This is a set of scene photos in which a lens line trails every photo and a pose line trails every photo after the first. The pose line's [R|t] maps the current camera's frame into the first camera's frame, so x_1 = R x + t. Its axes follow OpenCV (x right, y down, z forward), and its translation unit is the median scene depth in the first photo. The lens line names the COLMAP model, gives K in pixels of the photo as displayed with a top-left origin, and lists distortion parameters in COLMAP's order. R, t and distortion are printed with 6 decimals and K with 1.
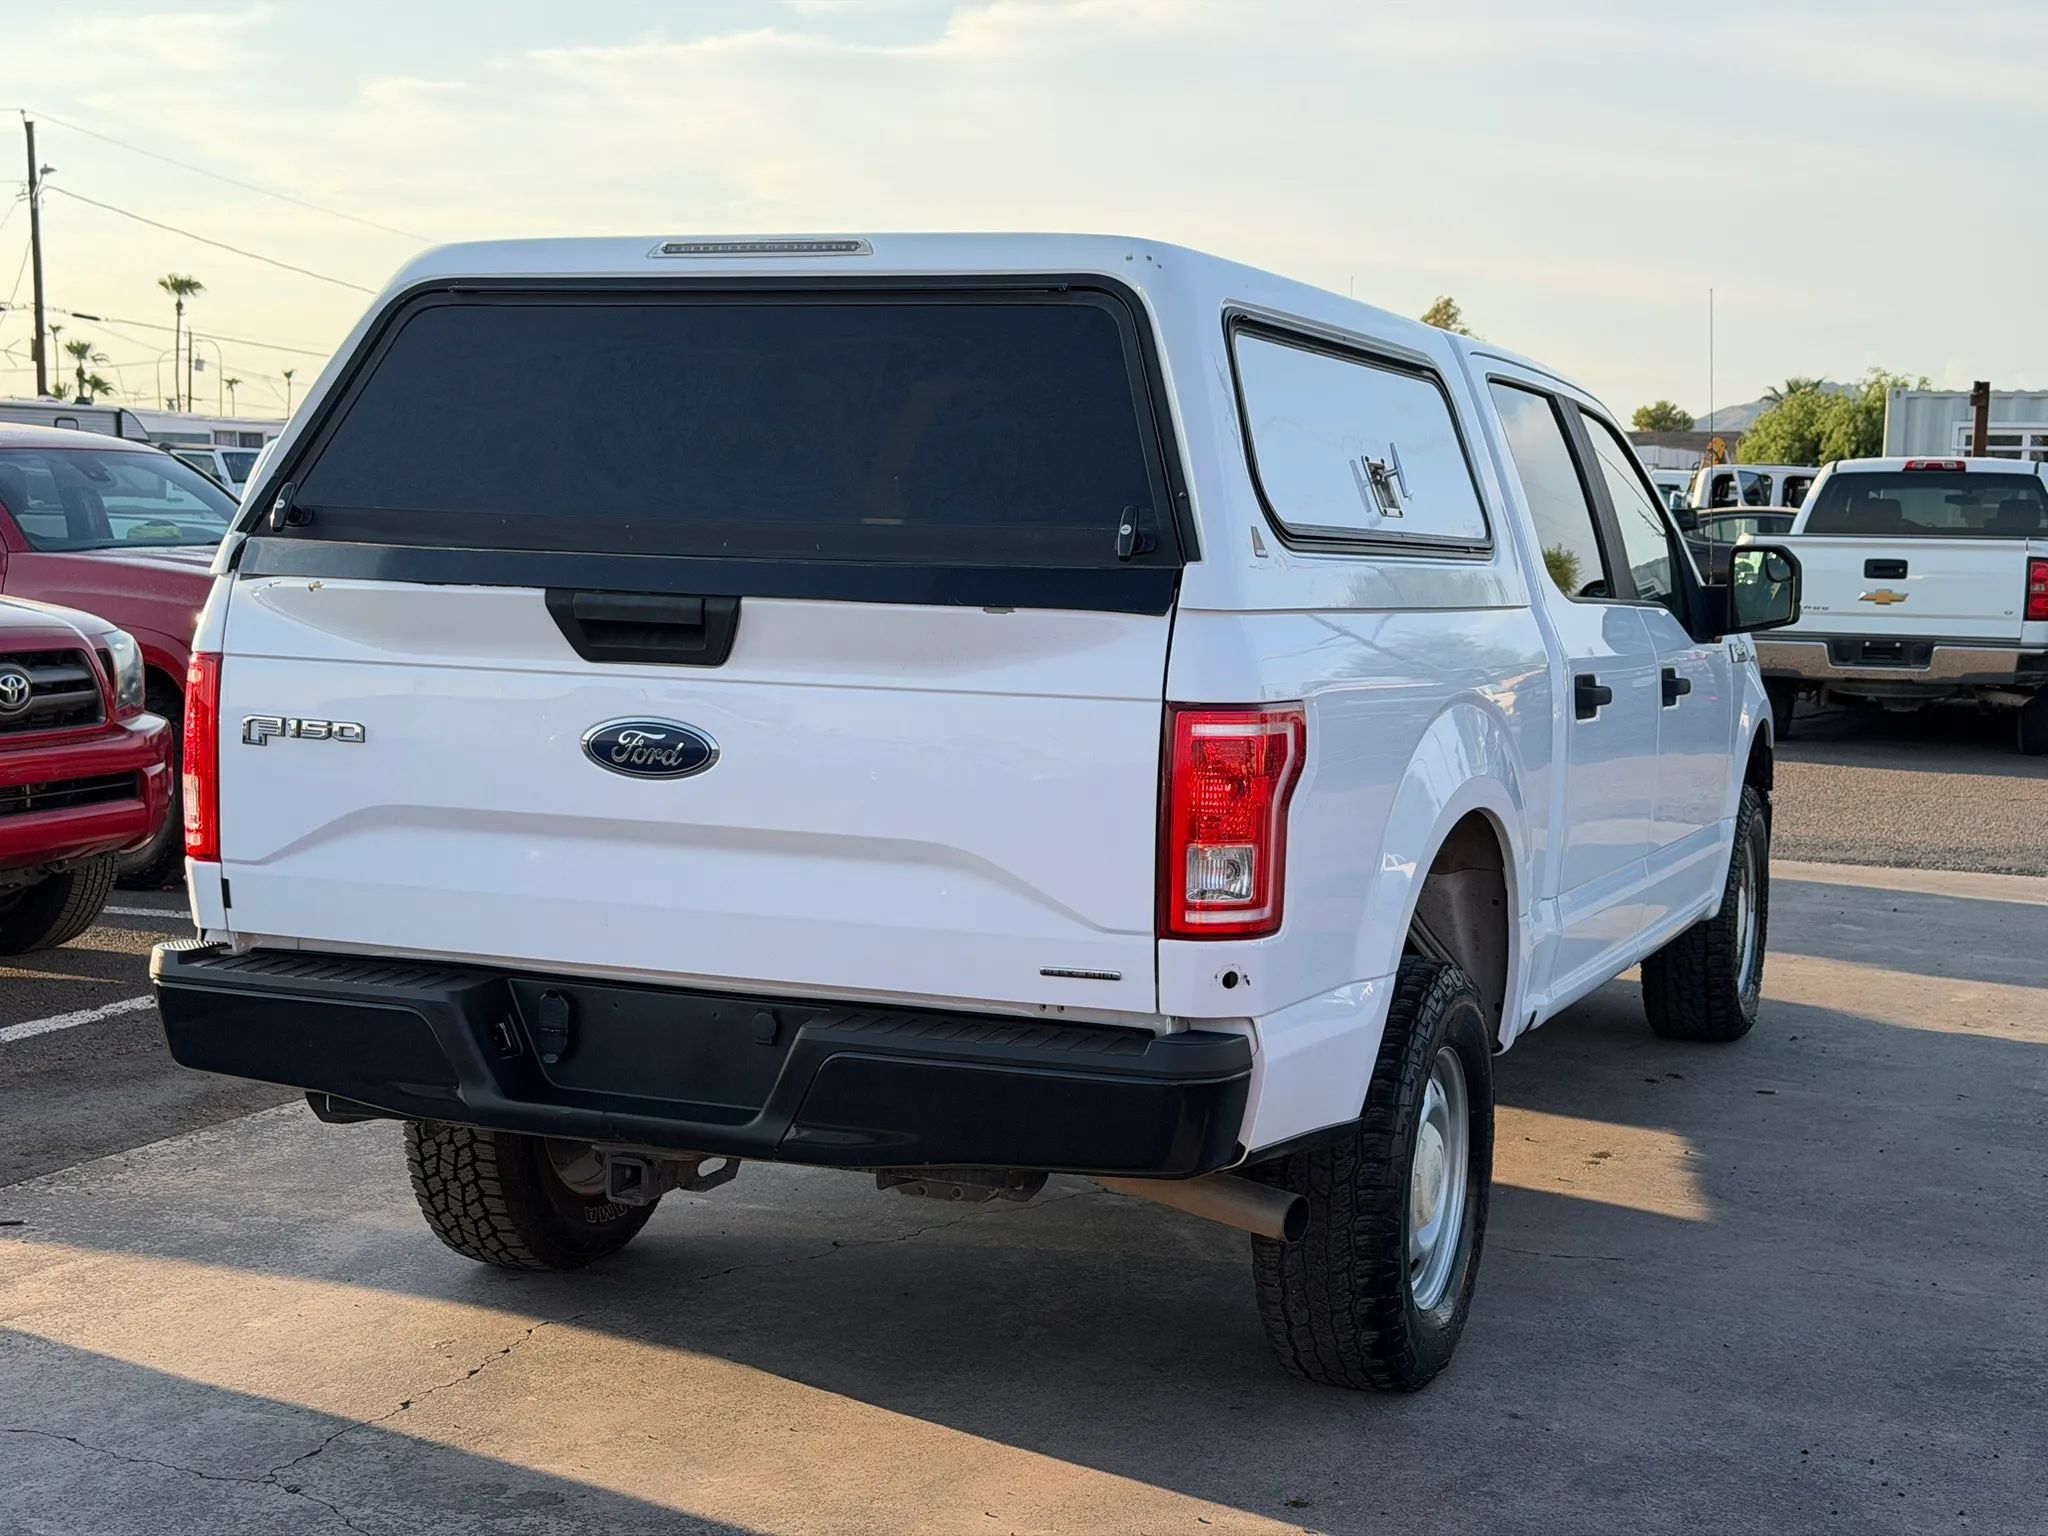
lens RADIAL K [[2854.4, 0, 1034.4], [0, 2854.4, 783.1], [0, 0, 1]] dist [0.192347, -0.424646]
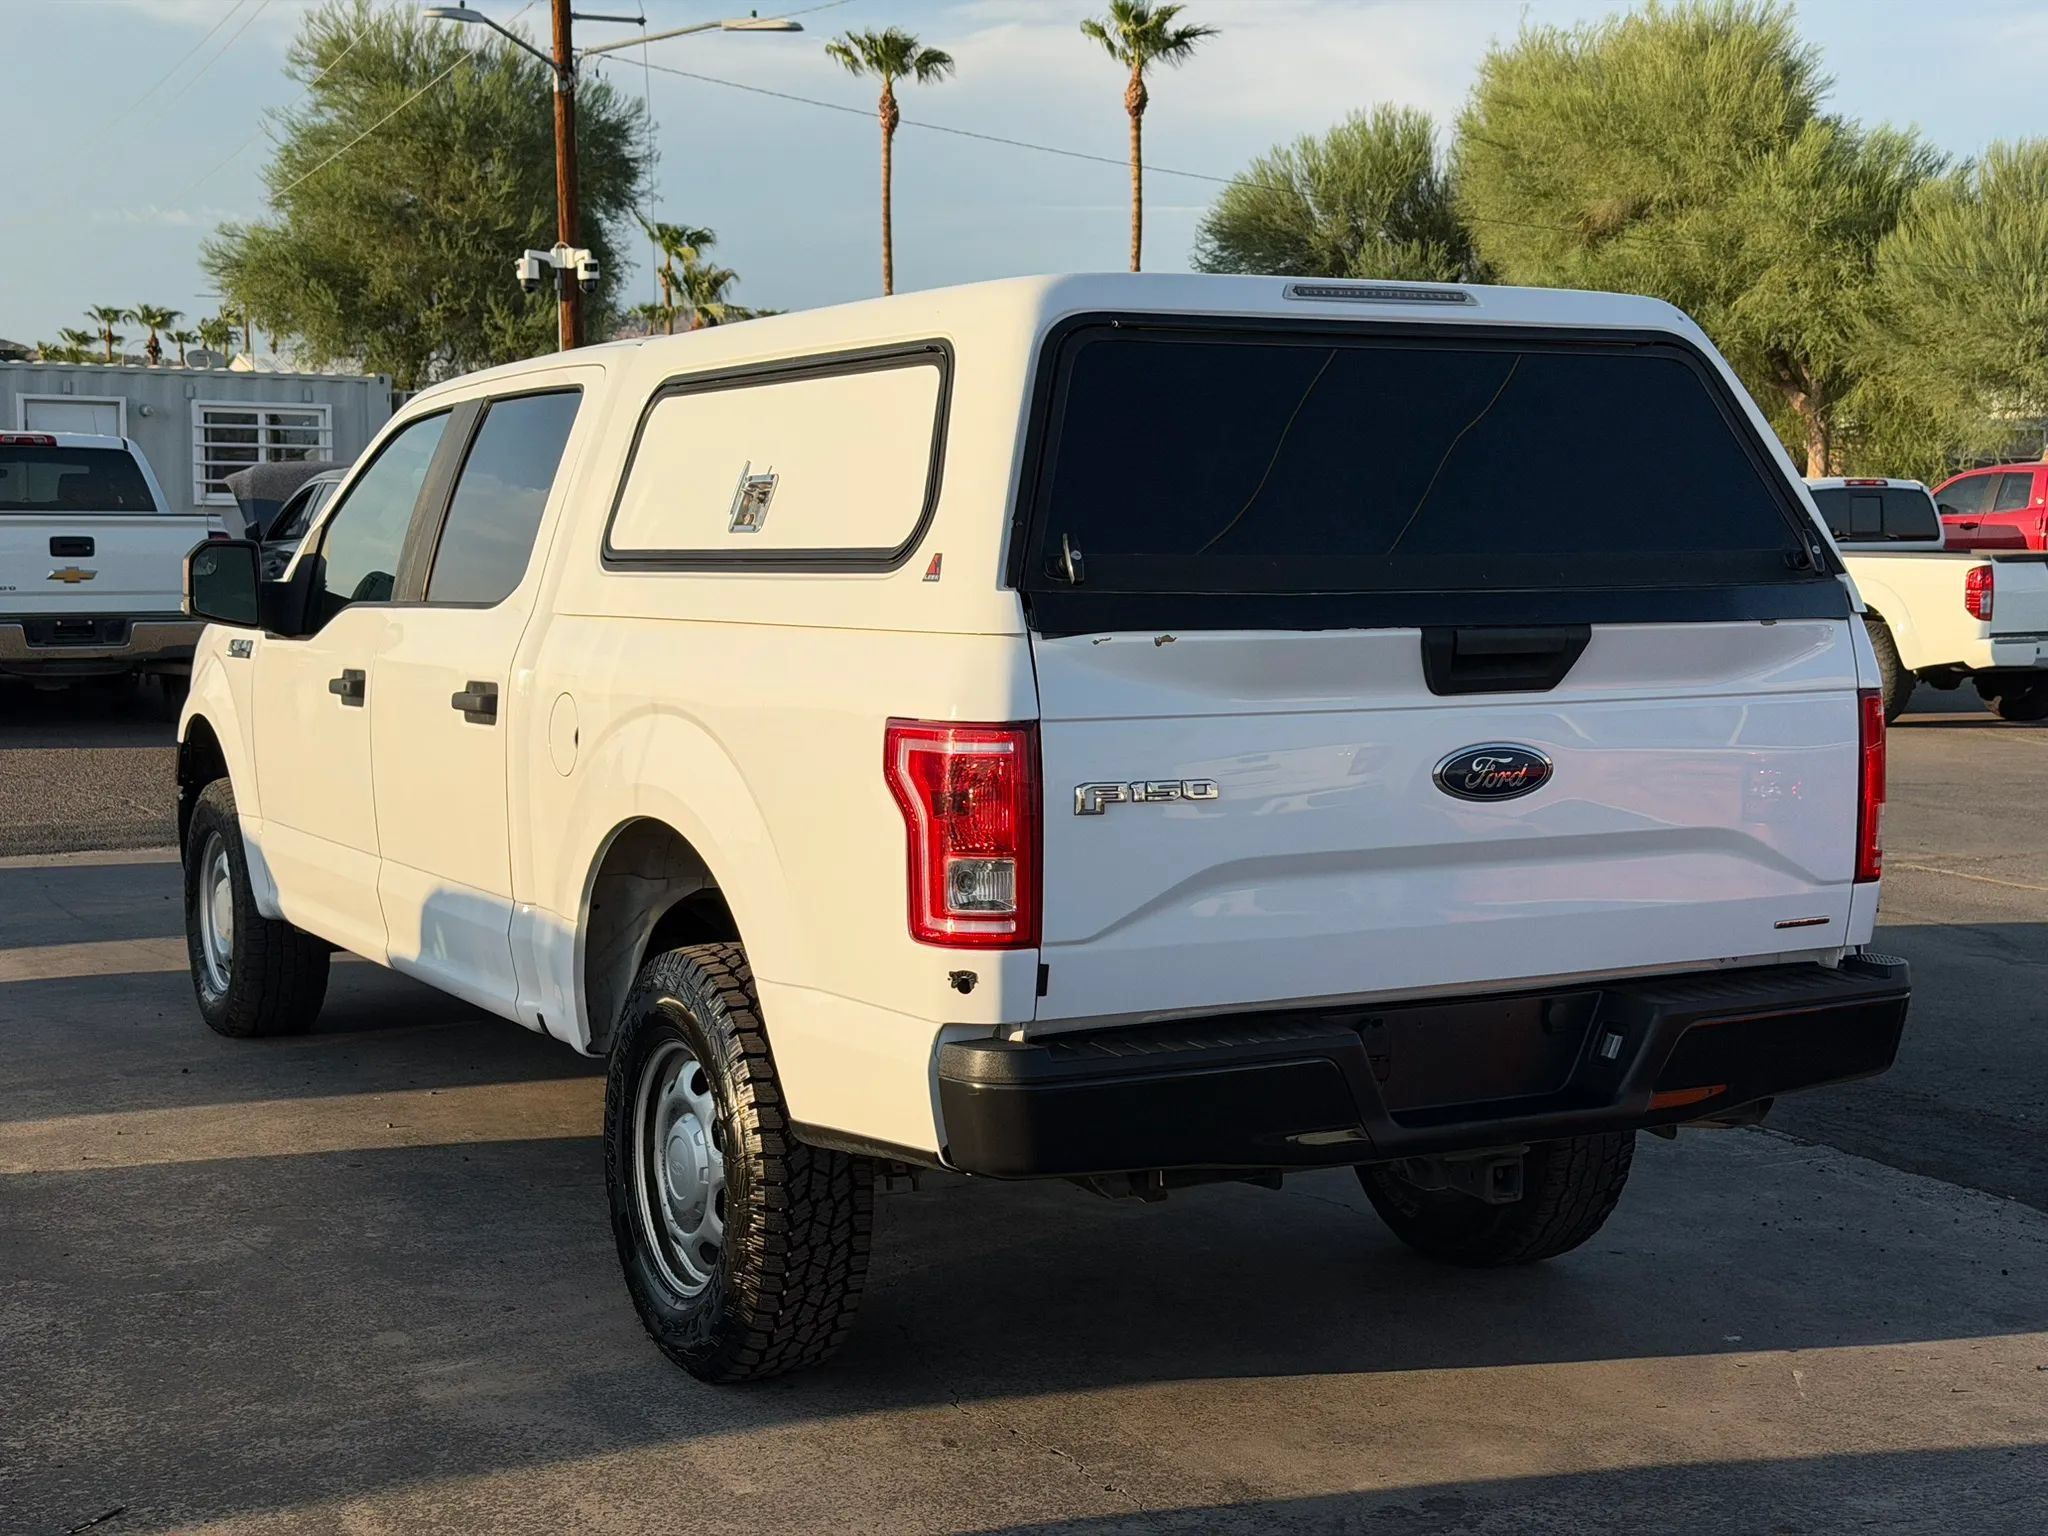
lens RADIAL K [[2857.2, 0, 1044.4], [0, 2857.2, 755.1], [0, 0, 1]] dist [0.180008, -0.337847]
pose [[0.633016, -0.089906, 0.768900, -0.970943], [0.085400, 0.995281, 0.046069, -0.074934], [-0.769414, 0.036502, 0.637707, 0.414550]]
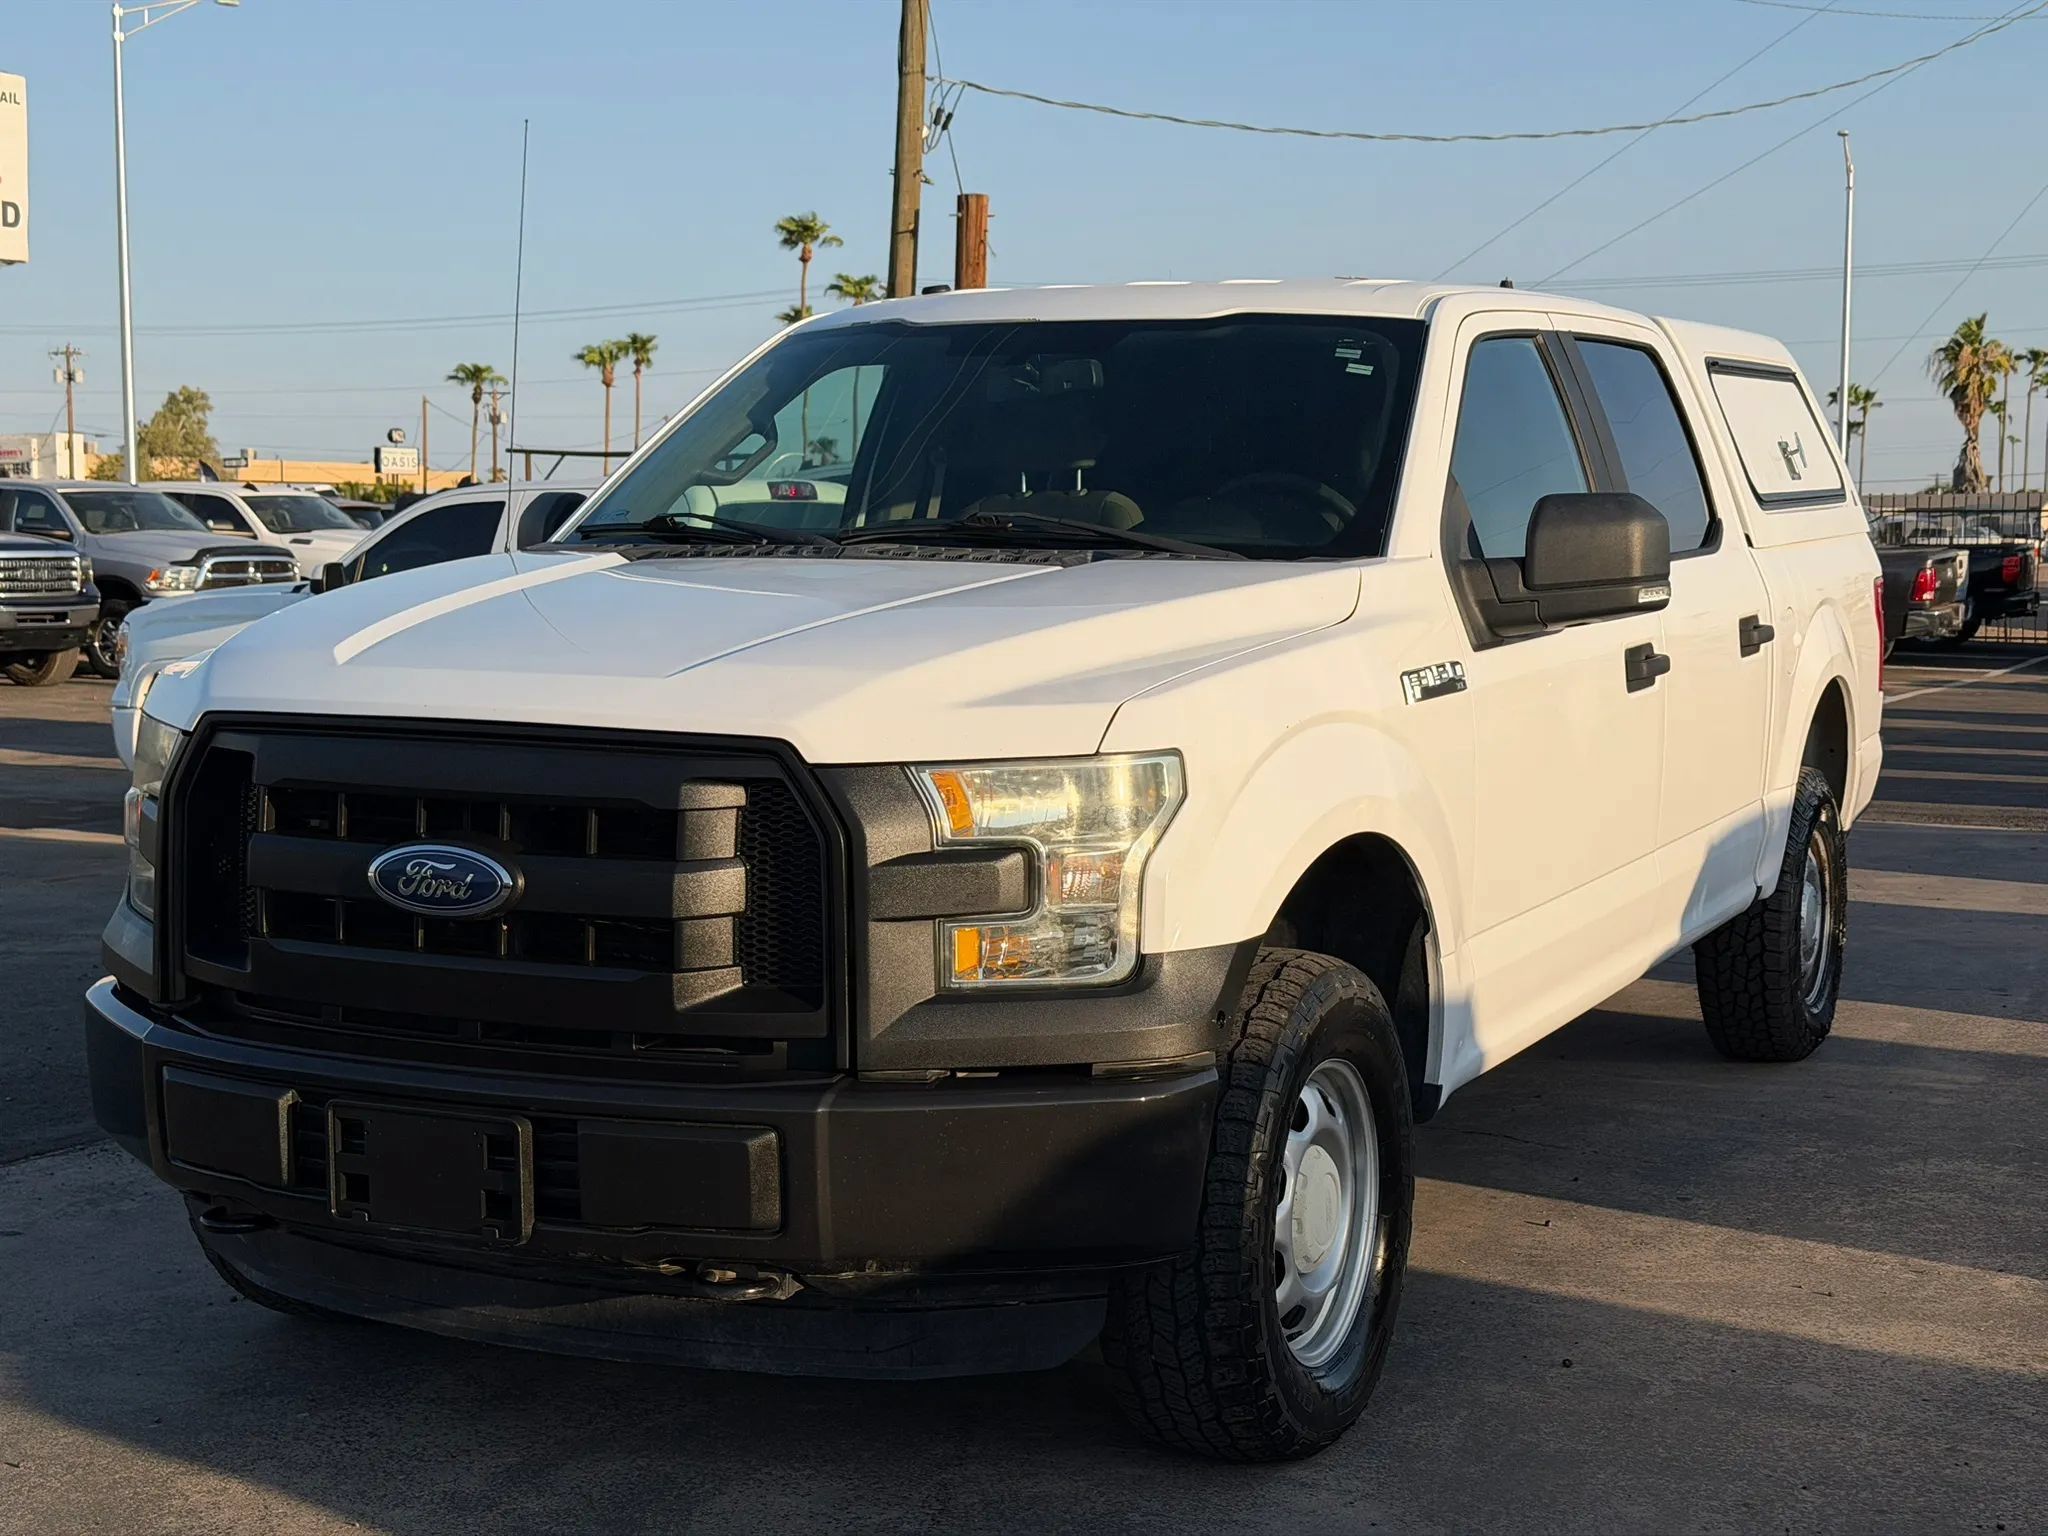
lens RADIAL K [[2854.4, 0, 1034.4], [0, 2854.4, 783.1], [0, 0, 1]] dist [0.192347, -0.424646]
pose [[-0.997168, -0.033828, 0.067176, 0.105579], [-0.020644, 0.981946, 0.188033, -0.246070], [-0.072323, 0.186113, -0.979863, 2.832491]]
